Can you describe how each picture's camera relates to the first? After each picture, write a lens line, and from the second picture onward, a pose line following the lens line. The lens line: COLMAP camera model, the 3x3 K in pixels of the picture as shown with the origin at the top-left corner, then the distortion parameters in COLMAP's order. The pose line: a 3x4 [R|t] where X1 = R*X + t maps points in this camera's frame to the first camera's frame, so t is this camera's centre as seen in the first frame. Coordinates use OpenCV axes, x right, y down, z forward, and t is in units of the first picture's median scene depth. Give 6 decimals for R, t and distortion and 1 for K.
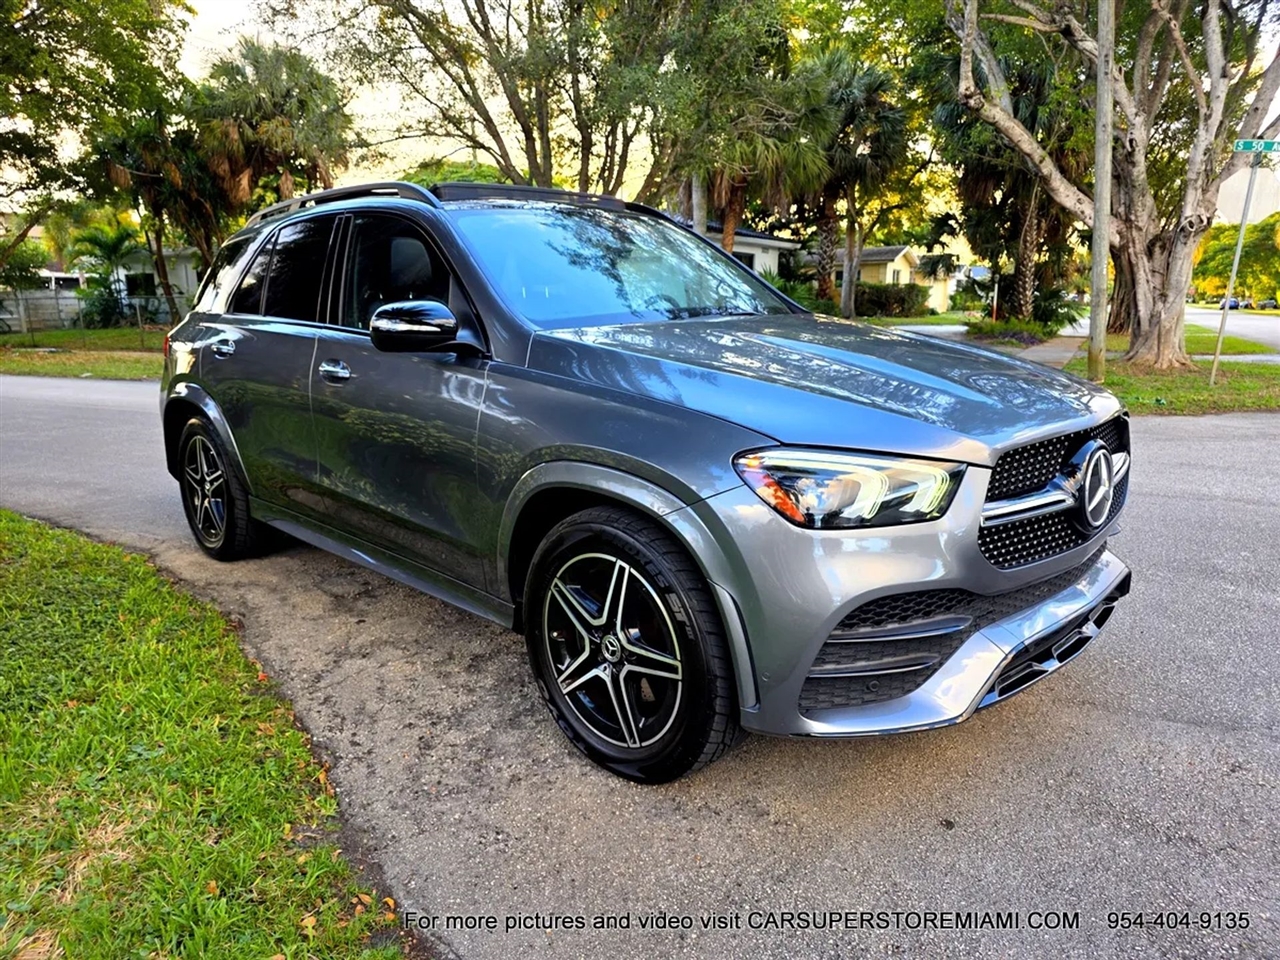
lens RADIAL K [[858.9, 0, 640.0], [0, 858.9, 480.0], [0, 0, 1]] dist [0.053831, -0.047966]
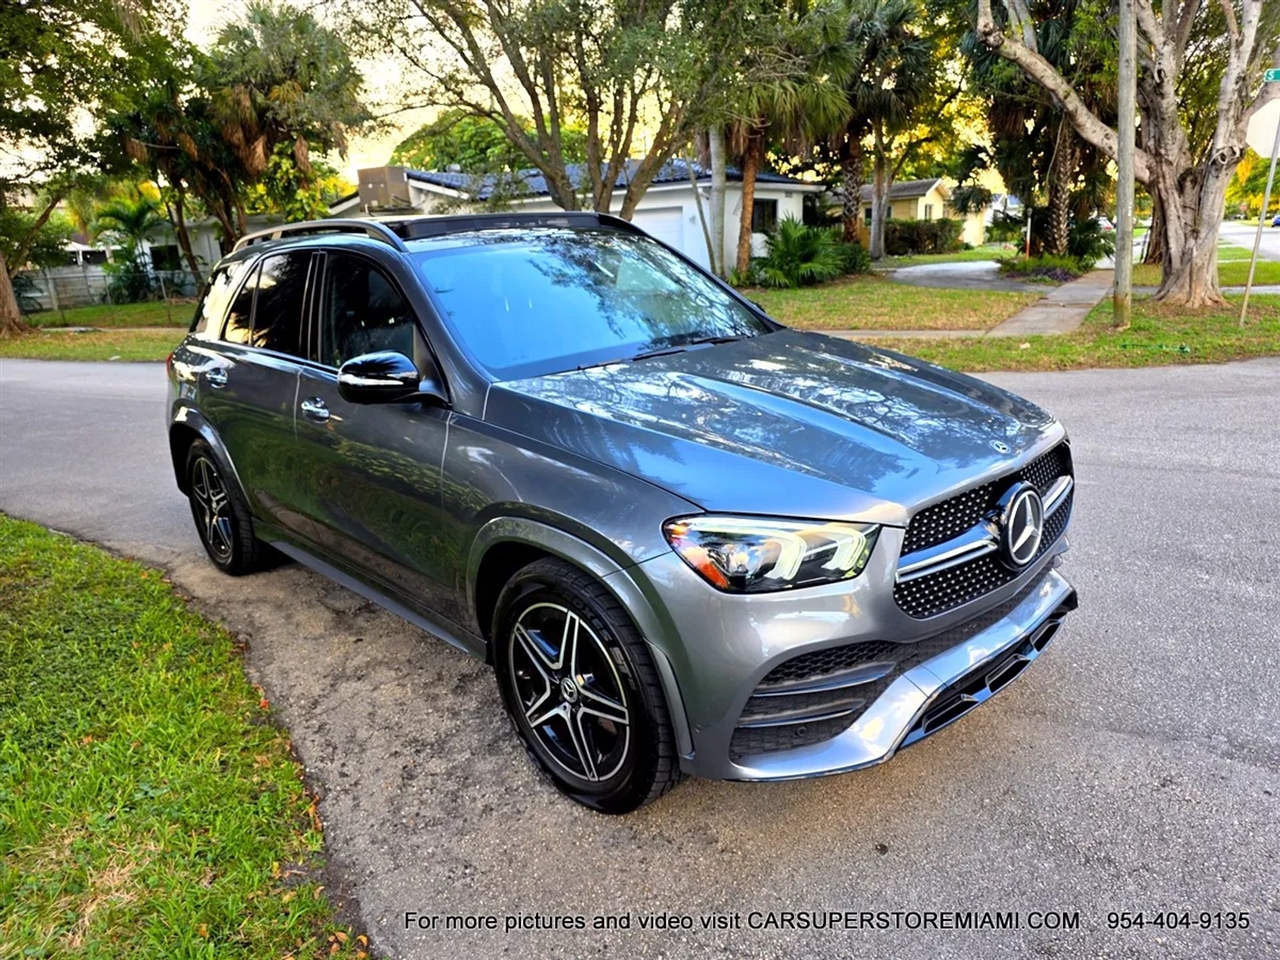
lens RADIAL K [[864.0, 0, 651.5], [0, 864.0, 477.2], [0, 0, 1]] dist [0.049902, -0.044444]
pose [[0.998865, -0.035940, -0.031260, 0.019069], [0.037722, 0.997579, 0.058423, -0.021518], [0.029085, -0.059536, 0.997802, -0.008995]]
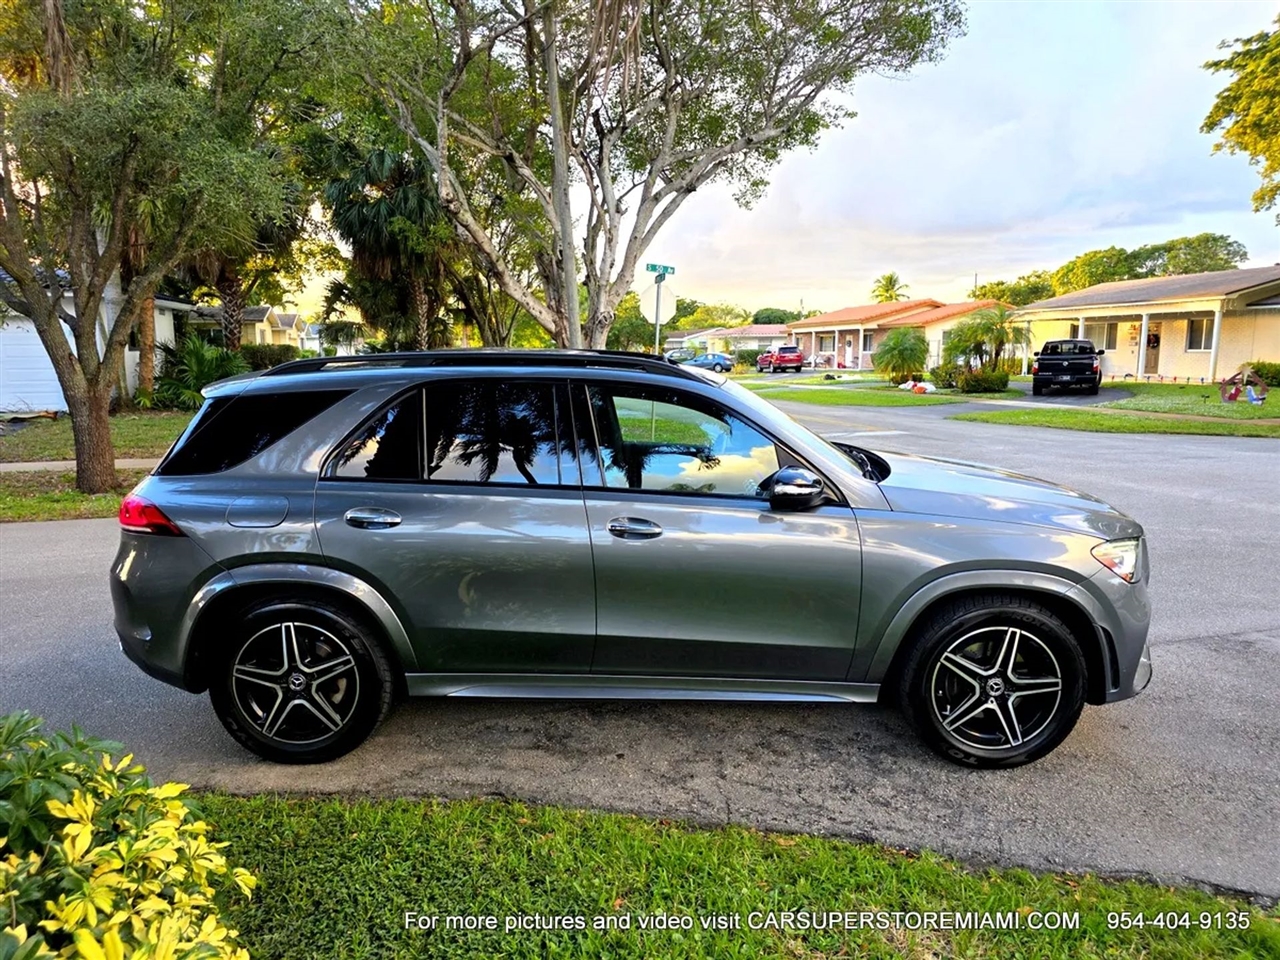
lens RADIAL K [[851.1, 0, 637.7], [0, 851.1, 485.9], [0, 0, 1]] dist [0.057471, -0.052408]
pose [[0.725692, -0.104028, 0.680110, -0.258328], [0.138260, 0.990388, 0.003961, -0.043848], [-0.673984, 0.091158, 0.733100, 0.046078]]
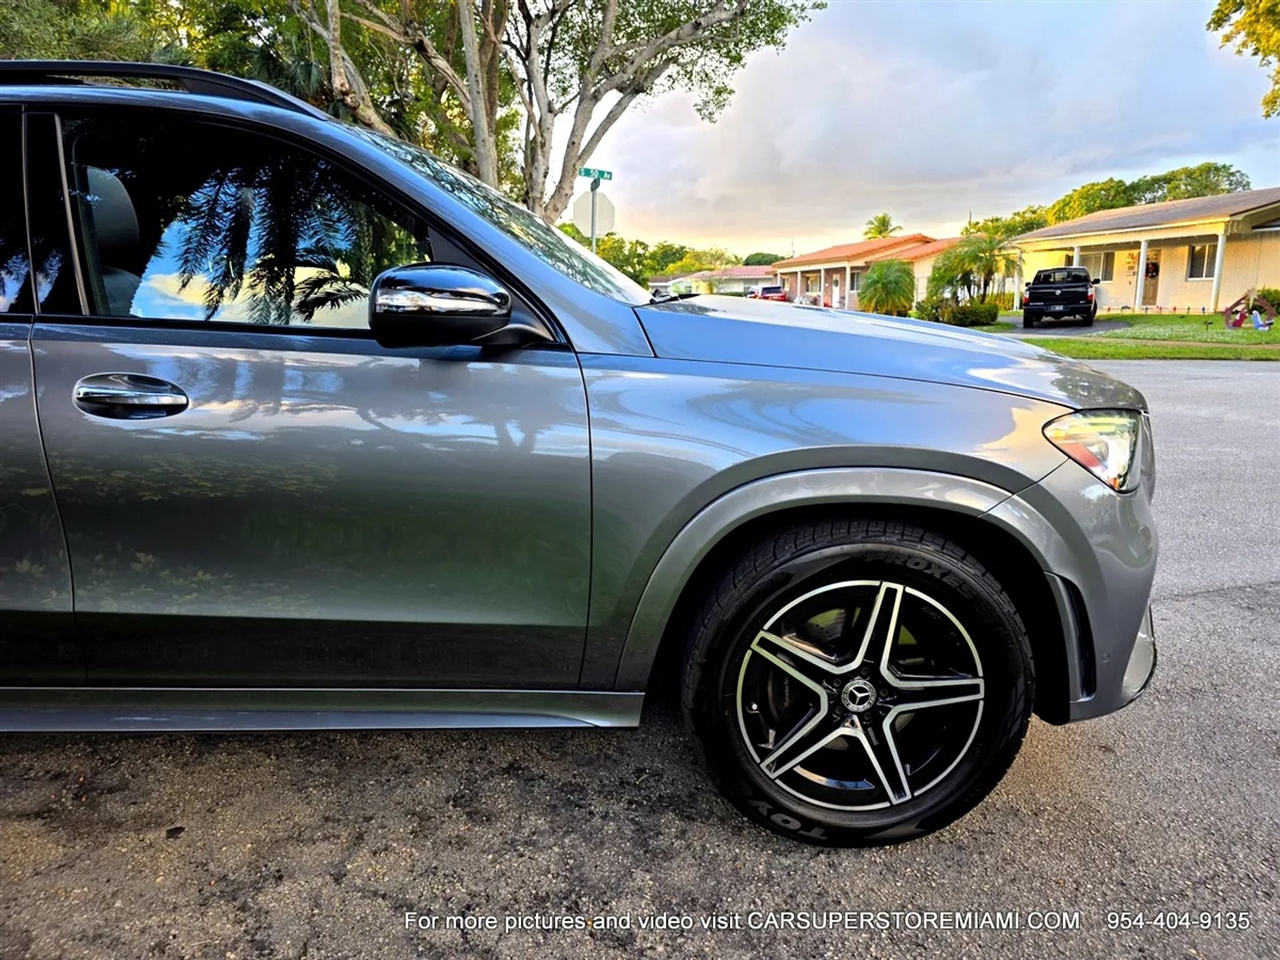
lens RADIAL K [[858.9, 0, 640.0], [0, 858.9, 480.0], [0, 0, 1]] dist [0.053831, -0.047966]
pose [[0.717257, -0.146254, 0.681287, -0.119750], [0.151171, 0.987099, 0.052752, -0.013002], [-0.680213, 0.065154, 0.730113, 0.091979]]
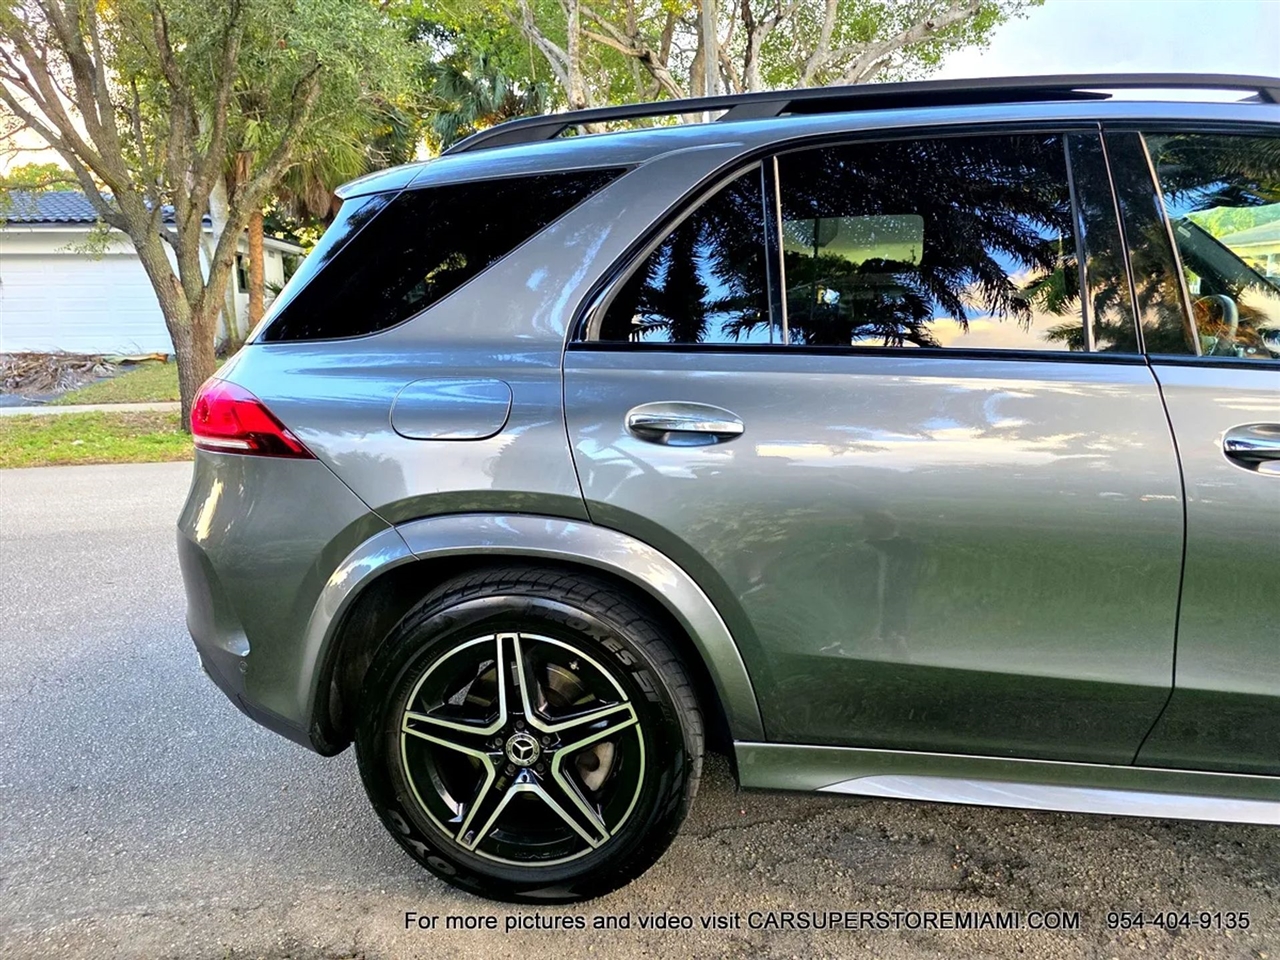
lens RADIAL K [[858.9, 0, 640.0], [0, 858.9, 480.0], [0, 0, 1]] dist [0.053831, -0.047966]
pose [[0.793608, -0.121624, 0.596149, -0.220851], [0.129585, 0.991123, 0.029698, -0.040597], [-0.594470, 0.053683, 0.802324, 0.197354]]
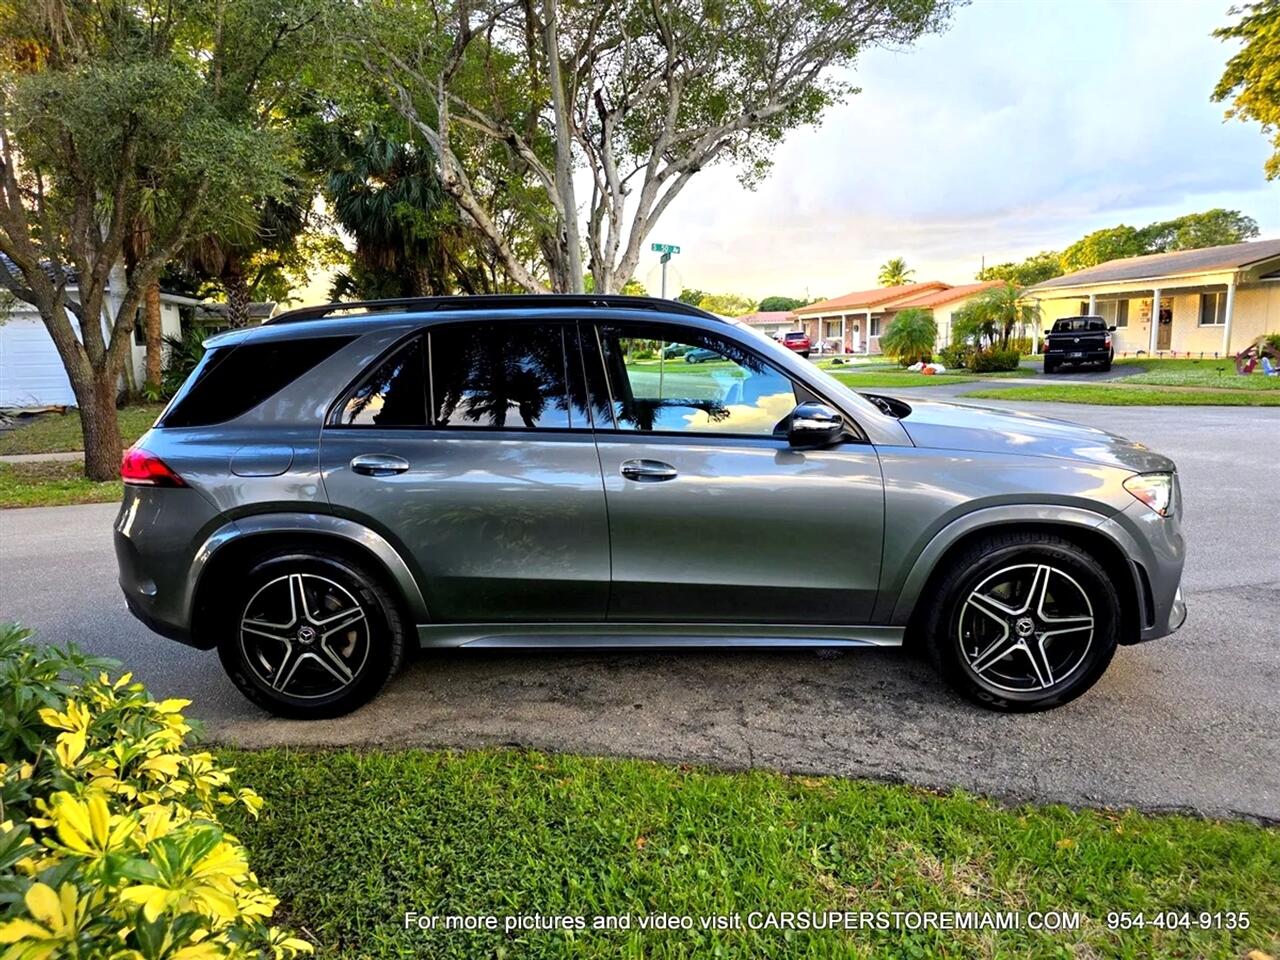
lens RADIAL K [[851.7, 0, 636.5], [0, 851.7, 483.0], [0, 0, 1]] dist [0.057036, -0.051347]
pose [[0.731096, -0.121649, 0.671343, -0.256006], [0.157614, 0.987474, 0.007290, -0.028700], [-0.663820, 0.100484, 0.741111, 0.054240]]
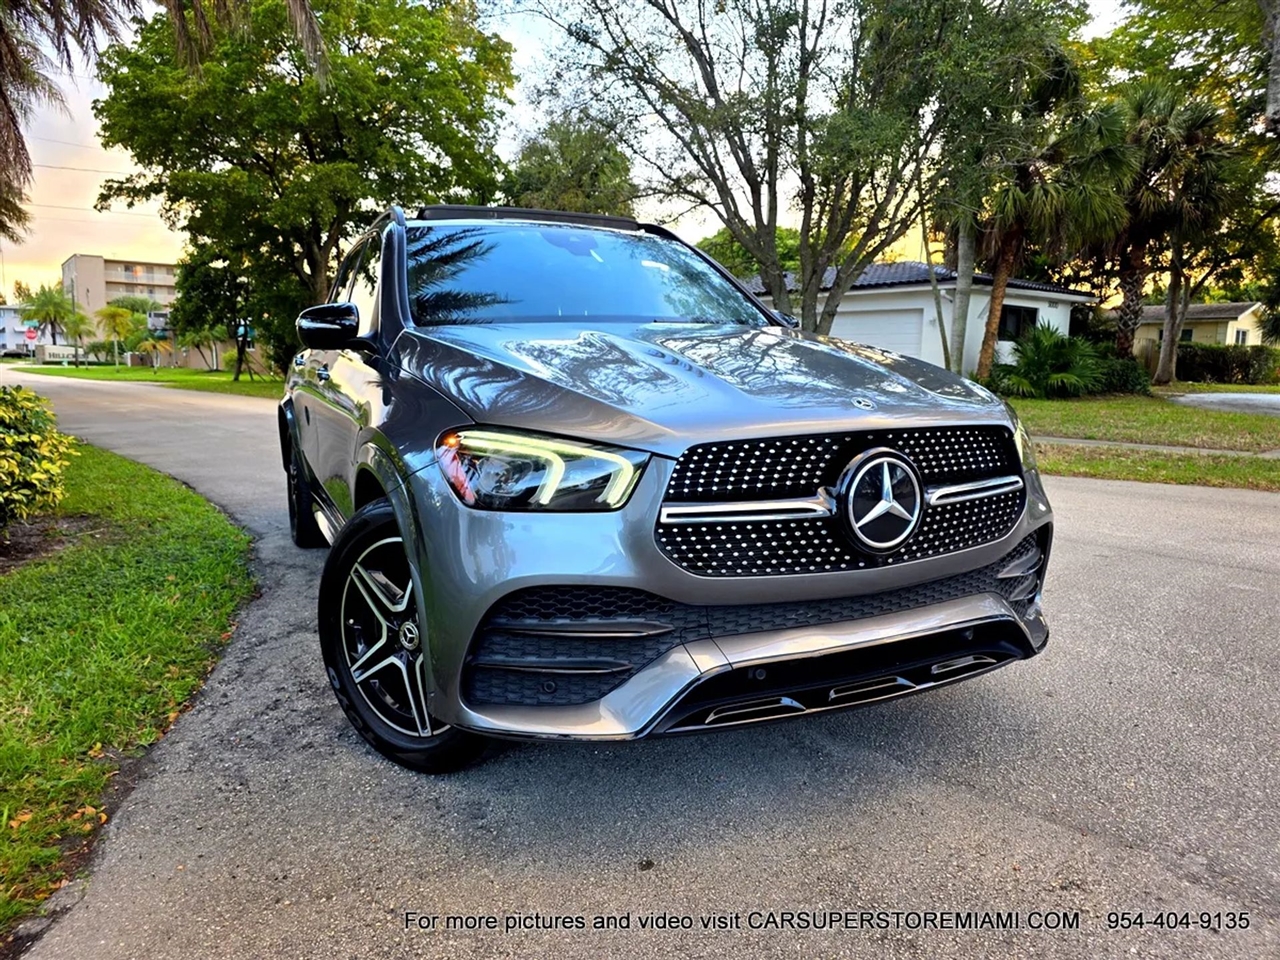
lens RADIAL K [[858.9, 0, 640.0], [0, 858.9, 480.0], [0, 0, 1]] dist [0.053831, -0.047966]
pose [[0.942144, 0.065299, -0.328786, 0.098312], [-0.087478, 0.994750, -0.053107, 0.008933], [0.323592, 0.078796, 0.942910, 0.021622]]
